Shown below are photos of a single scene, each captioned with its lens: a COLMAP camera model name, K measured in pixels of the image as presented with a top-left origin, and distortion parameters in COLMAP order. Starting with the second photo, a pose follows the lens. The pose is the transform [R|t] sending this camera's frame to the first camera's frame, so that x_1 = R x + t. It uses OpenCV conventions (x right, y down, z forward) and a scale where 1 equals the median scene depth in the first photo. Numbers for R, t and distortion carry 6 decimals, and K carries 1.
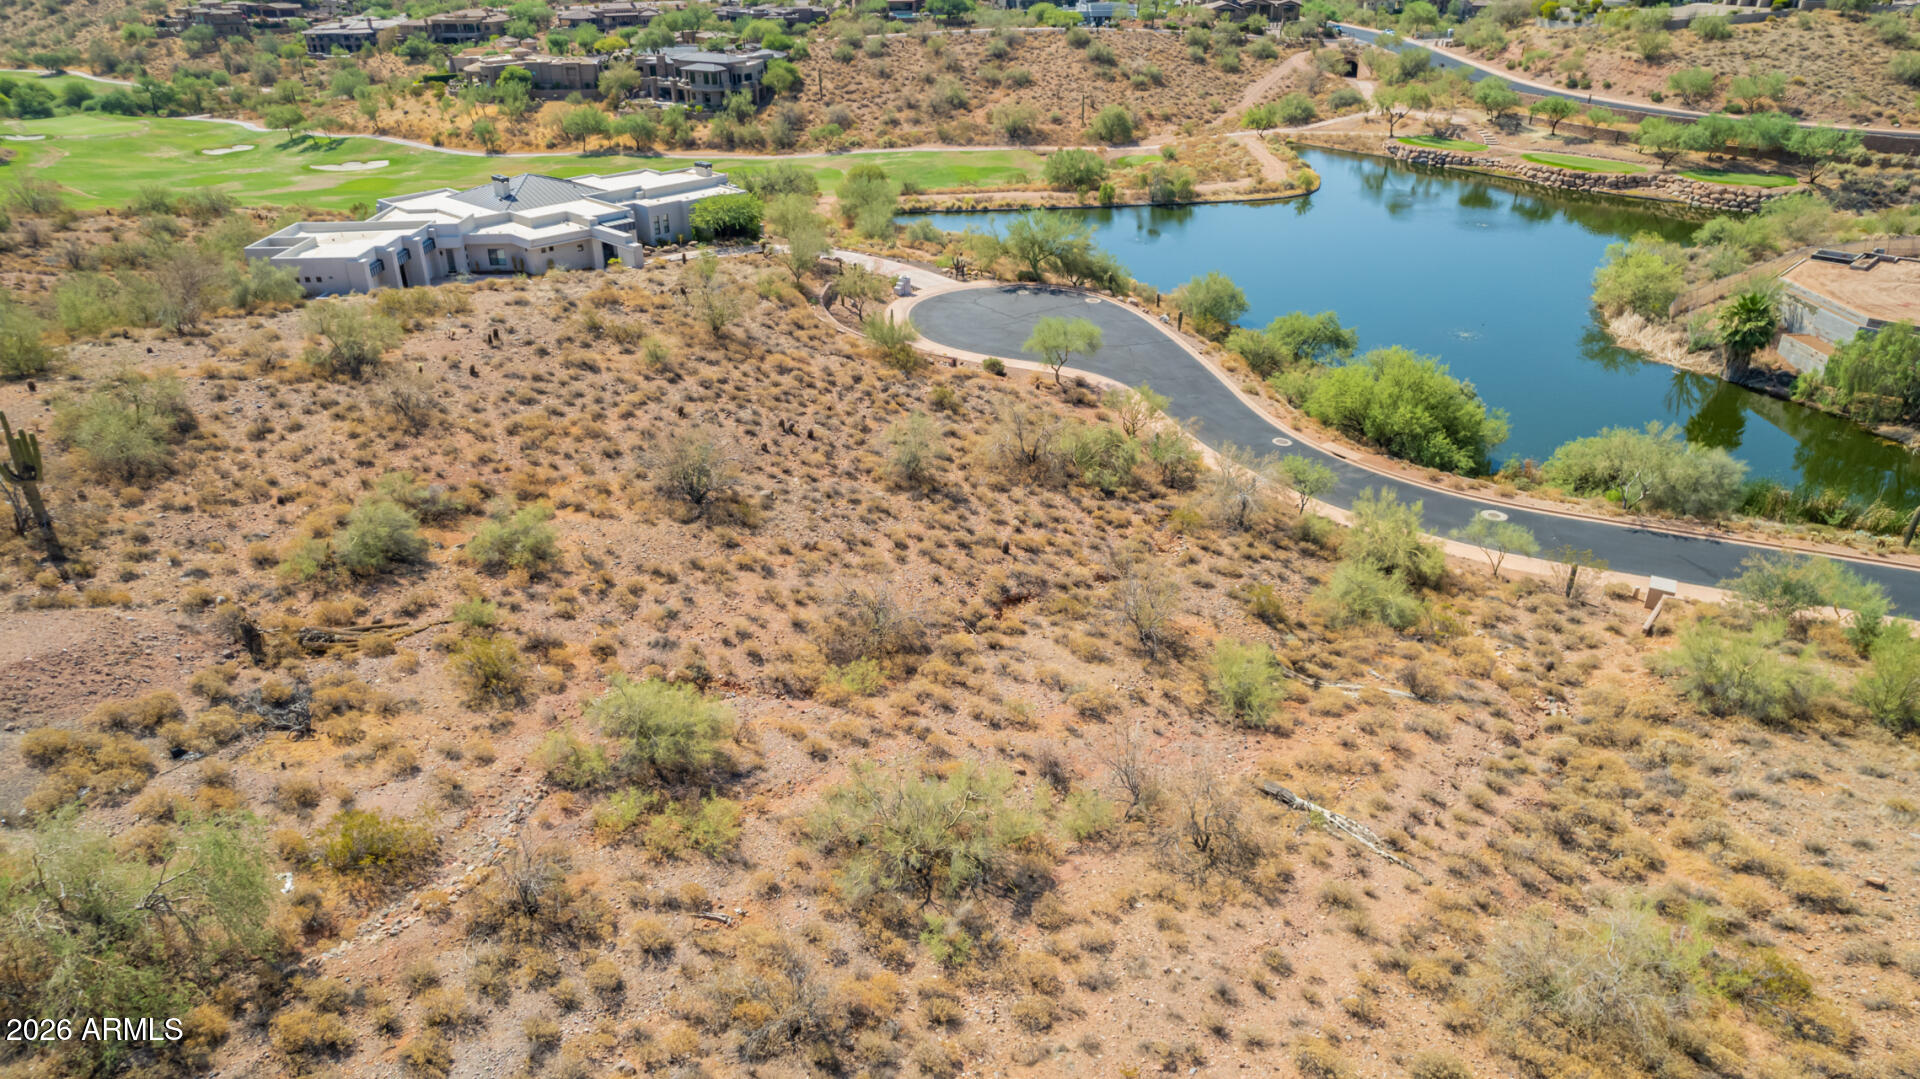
lens RADIAL K [[1220.3, 0, 962.1], [0, 1220.3, 549.6], [0, 0, 1]] dist [-0.082102, 0.072138]
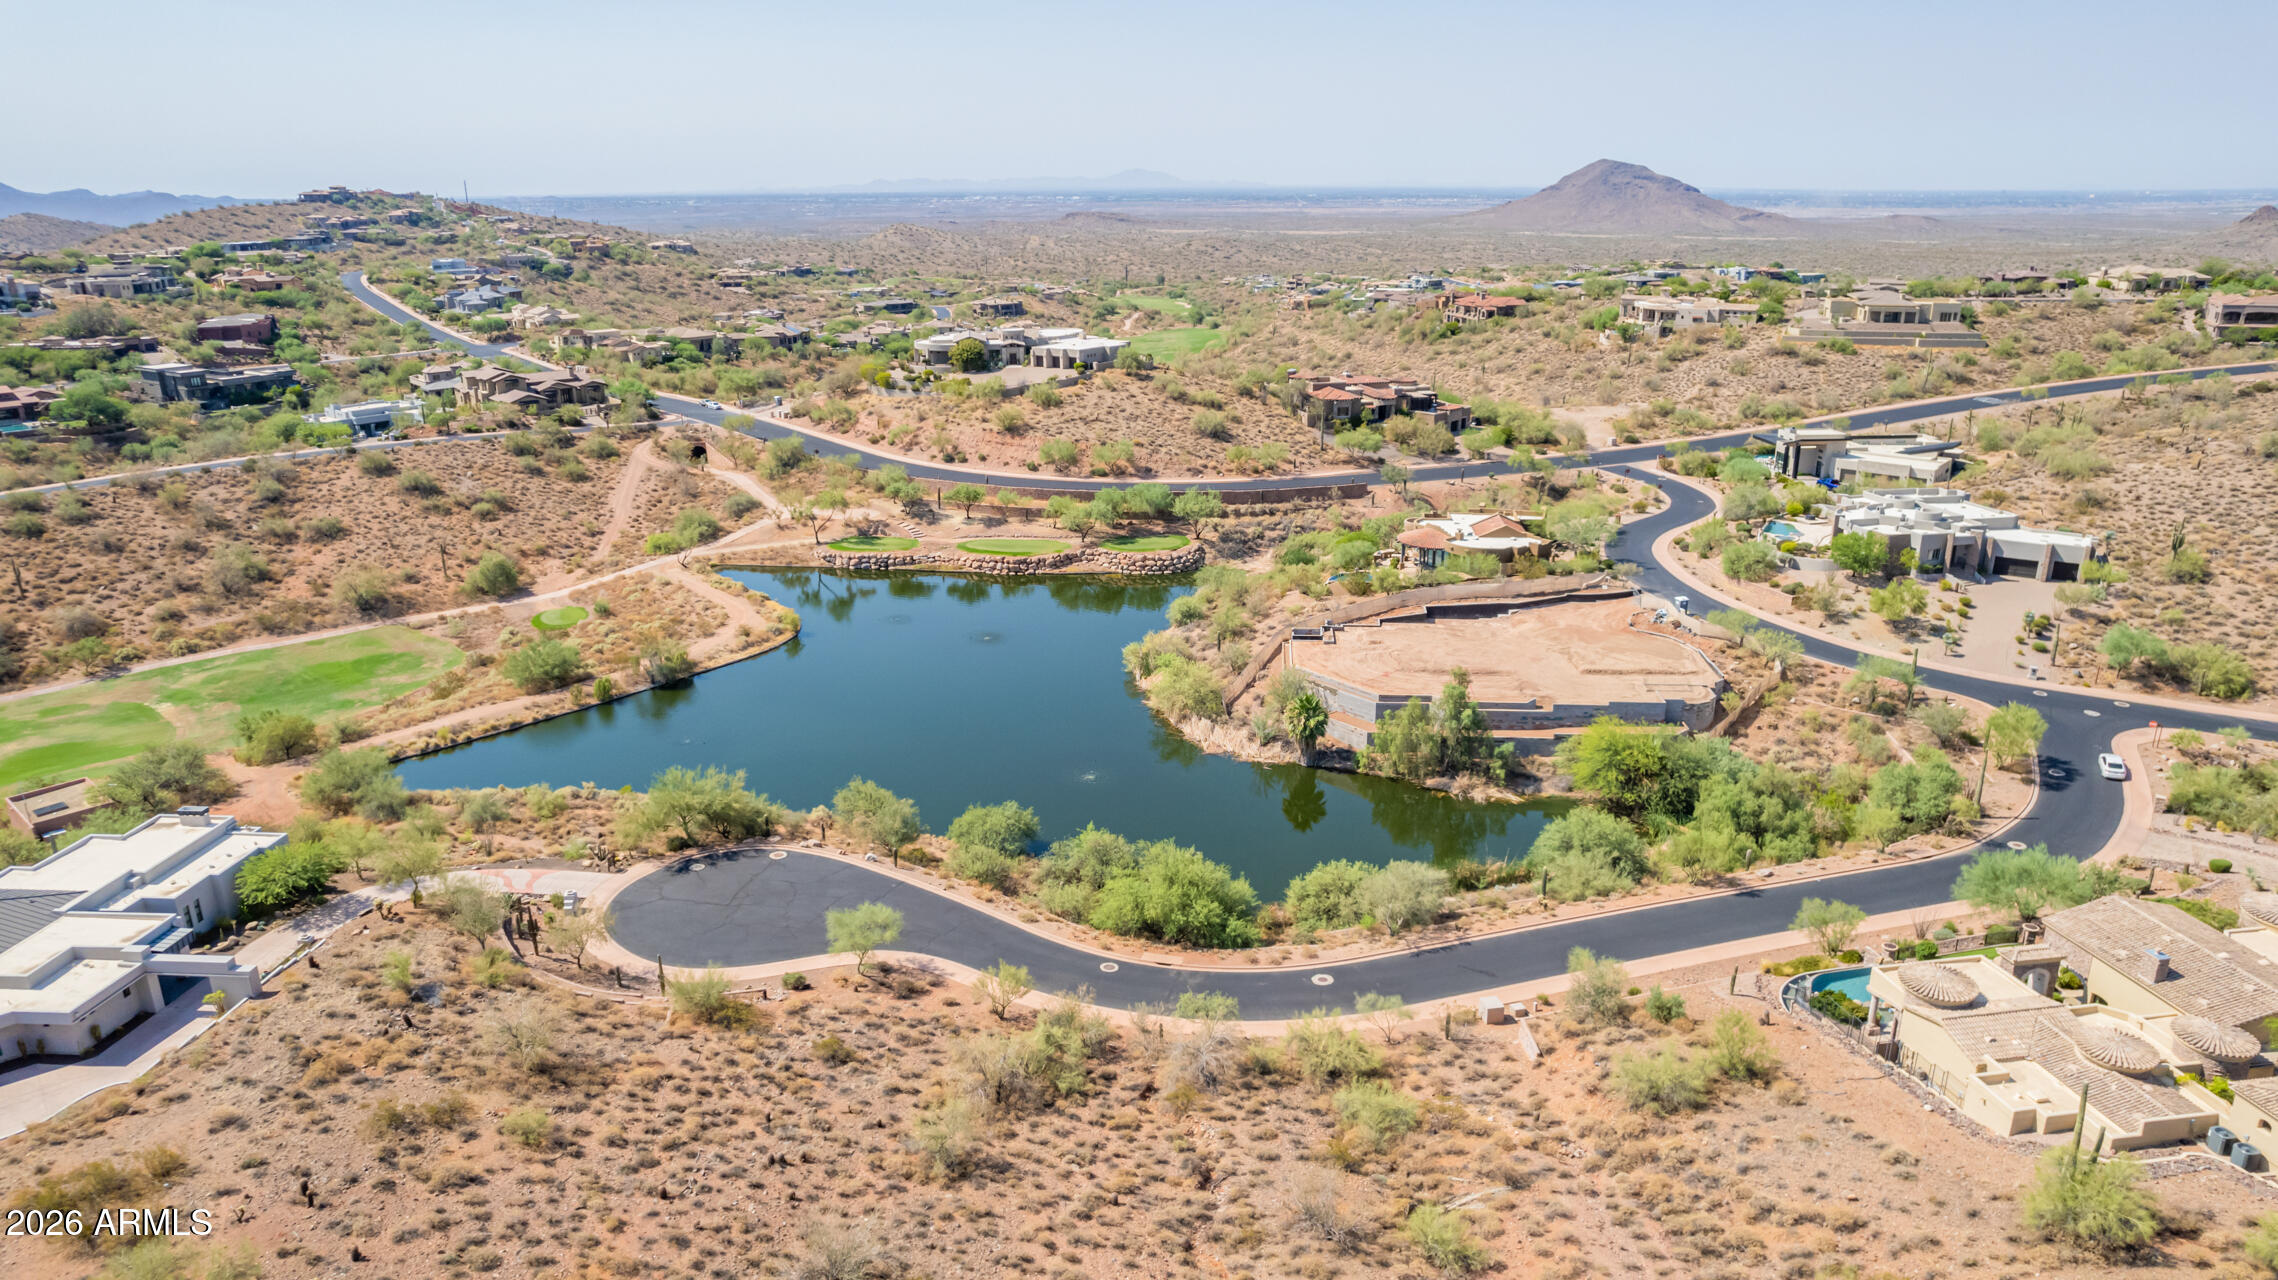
lens RADIAL K [[1447.8, 0, 1141.5], [0, 1447.8, 652.0], [0, 0, 1]] dist [-0.082102, 0.072138]
pose [[0.757849, -0.206196, 0.618989, -0.208334], [0.311335, 0.948049, -0.065368, -0.122644], [-0.573354, 0.242252, 0.782675, -0.035969]]
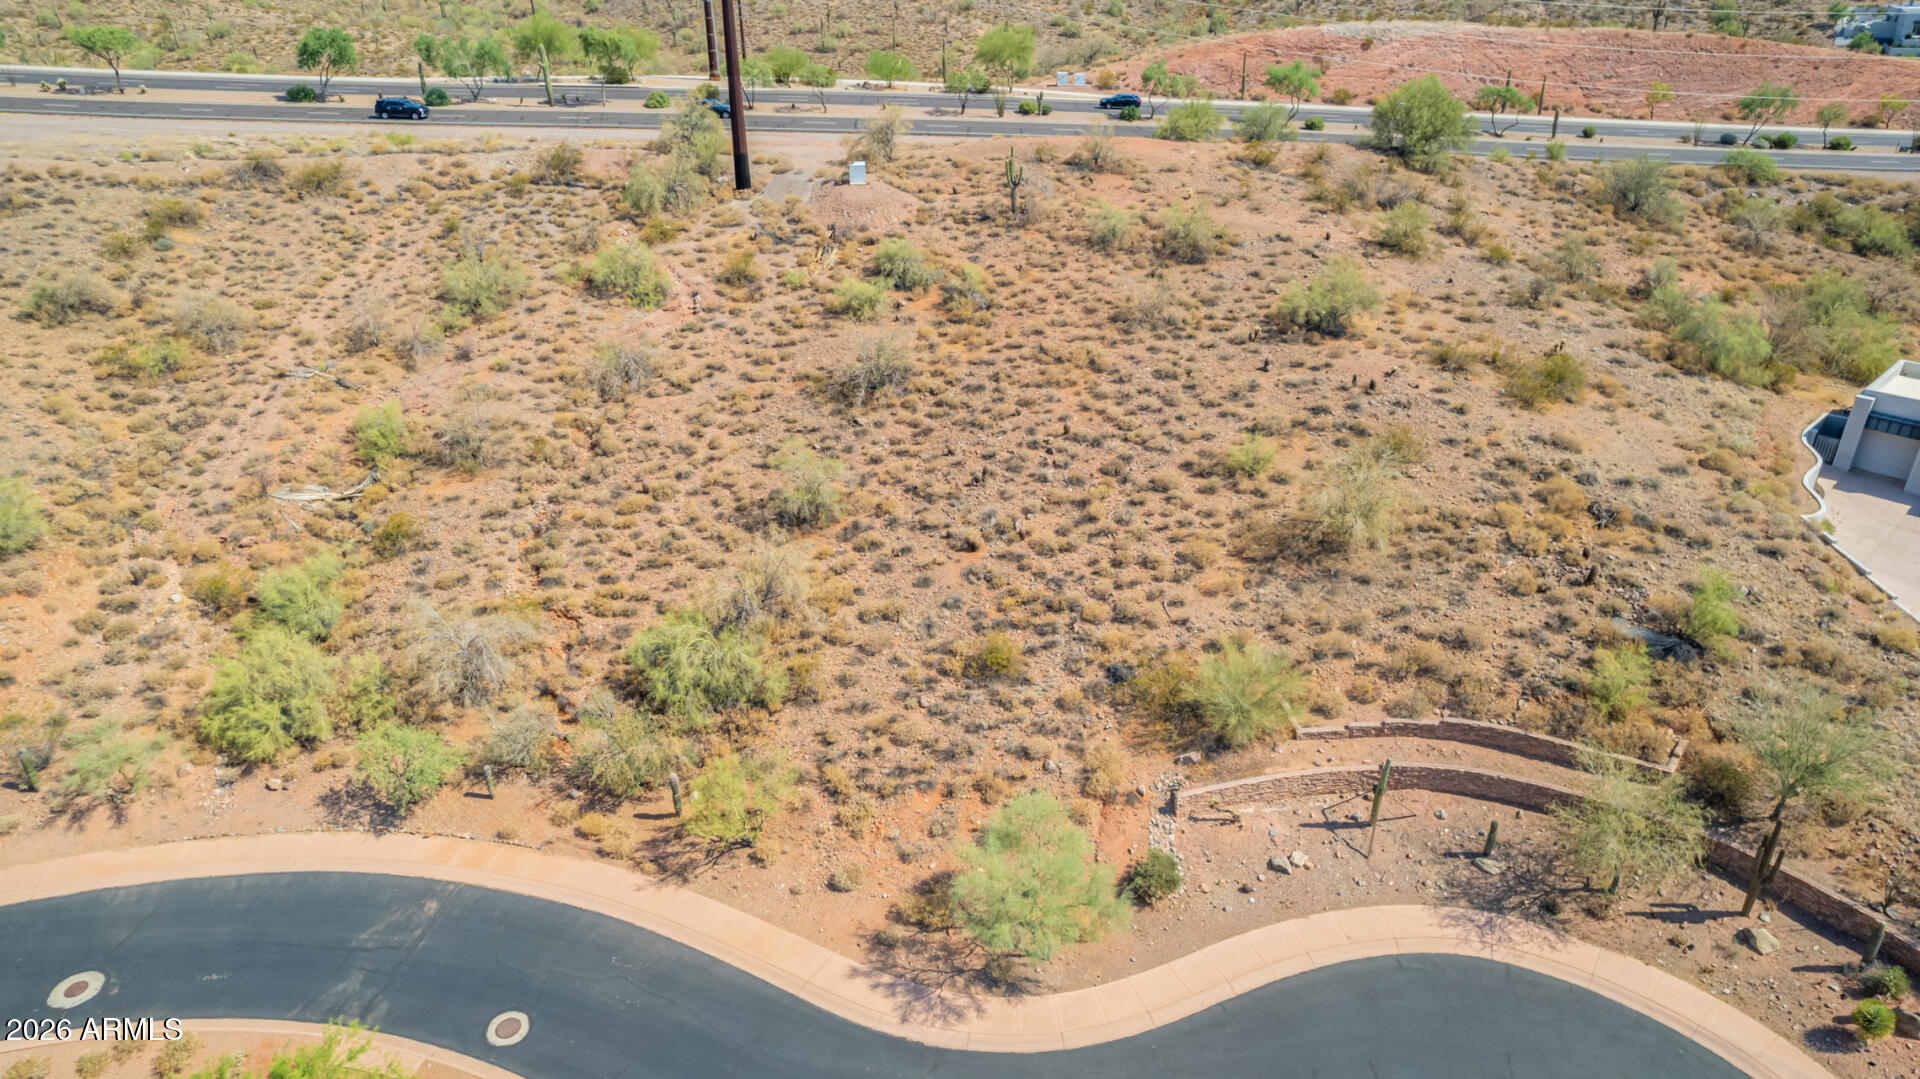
lens RADIAL K [[1220.3, 0, 962.1], [0, 1220.3, 549.6], [0, 0, 1]] dist [-0.082102, 0.072138]
pose [[-0.739985, 0.332708, -0.584574, 0.161591], [-0.298878, 0.615941, 0.728896, -0.285476], [0.602572, 0.714089, -0.356348, 0.536743]]
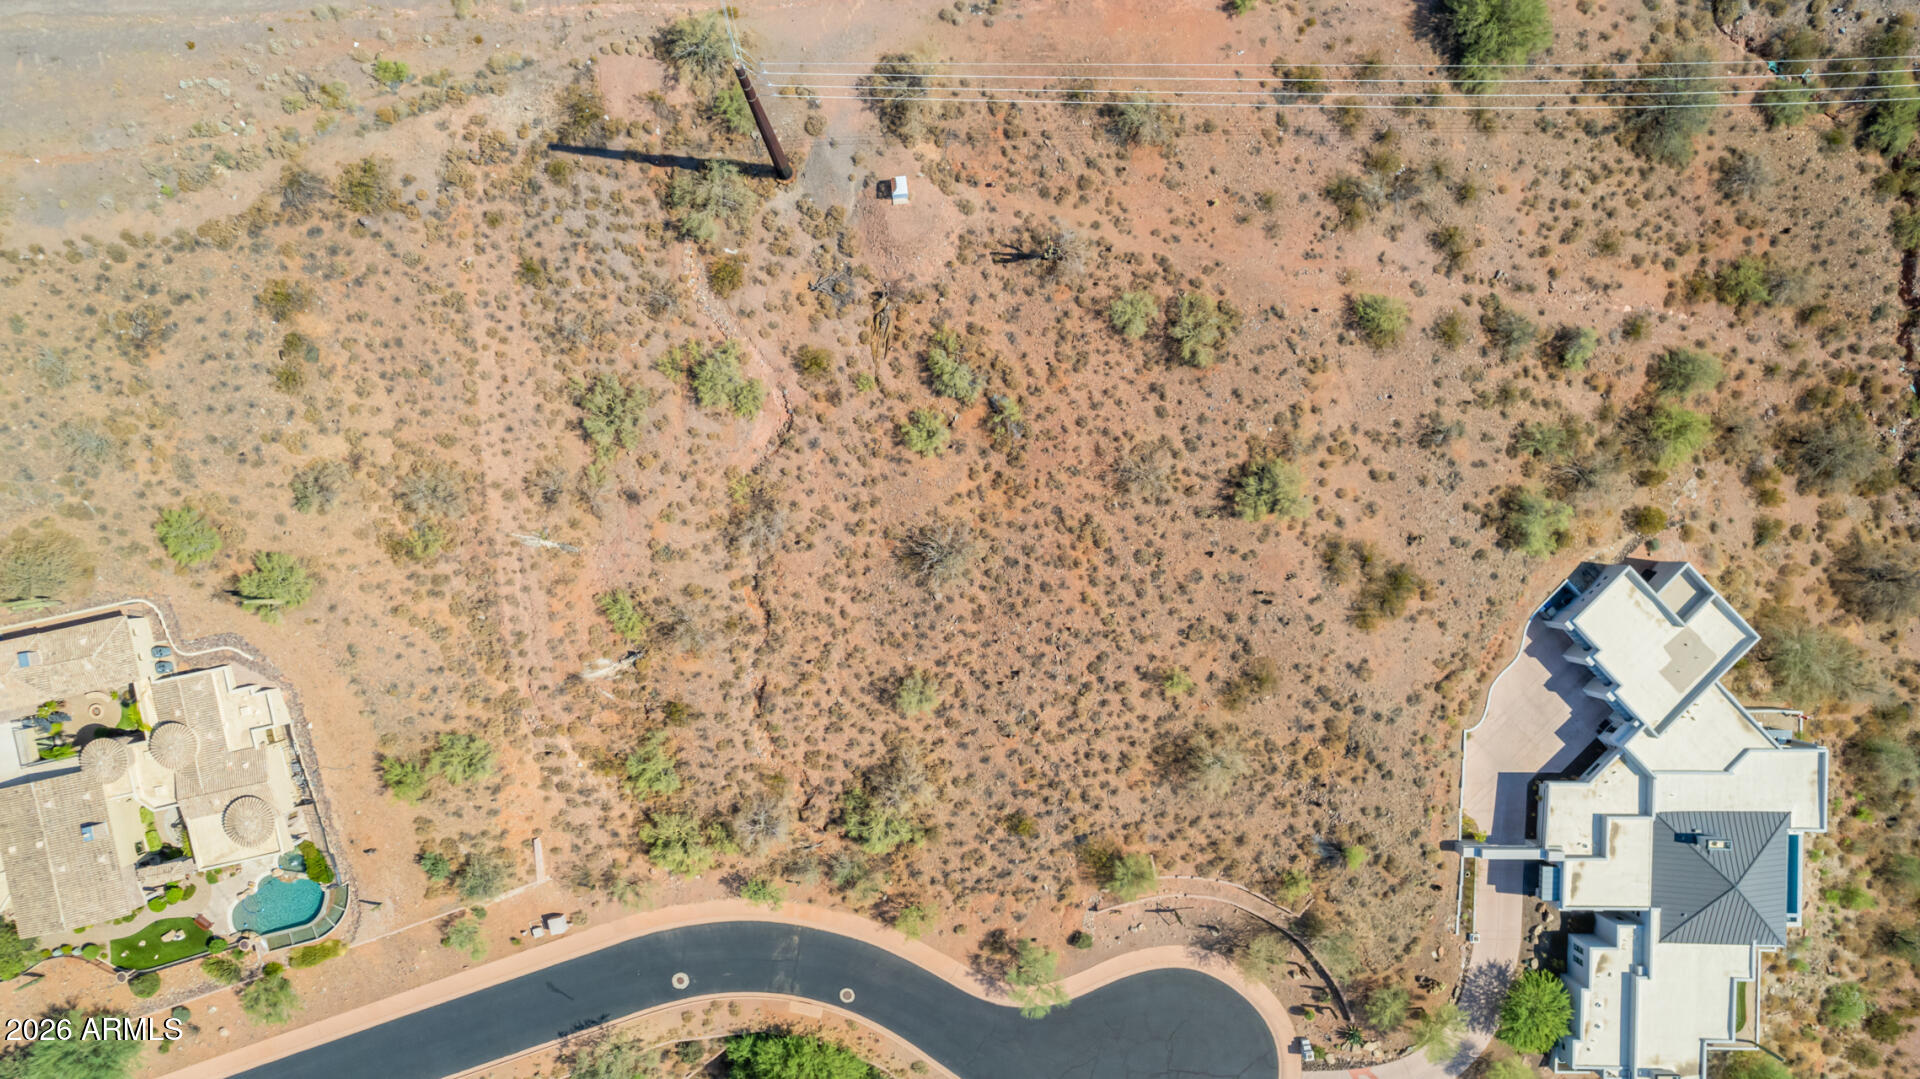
lens RADIAL K [[1220.3, 0, 962.1], [0, 1220.3, 549.6], [0, 0, 1]] dist [-0.082102, 0.072138]
pose [[-0.724839, 0.688915, 0.002286, -0.082602], [-0.331561, -0.351756, 0.875405, -0.535352], [0.603884, 0.633770, 0.483384, 0.052302]]
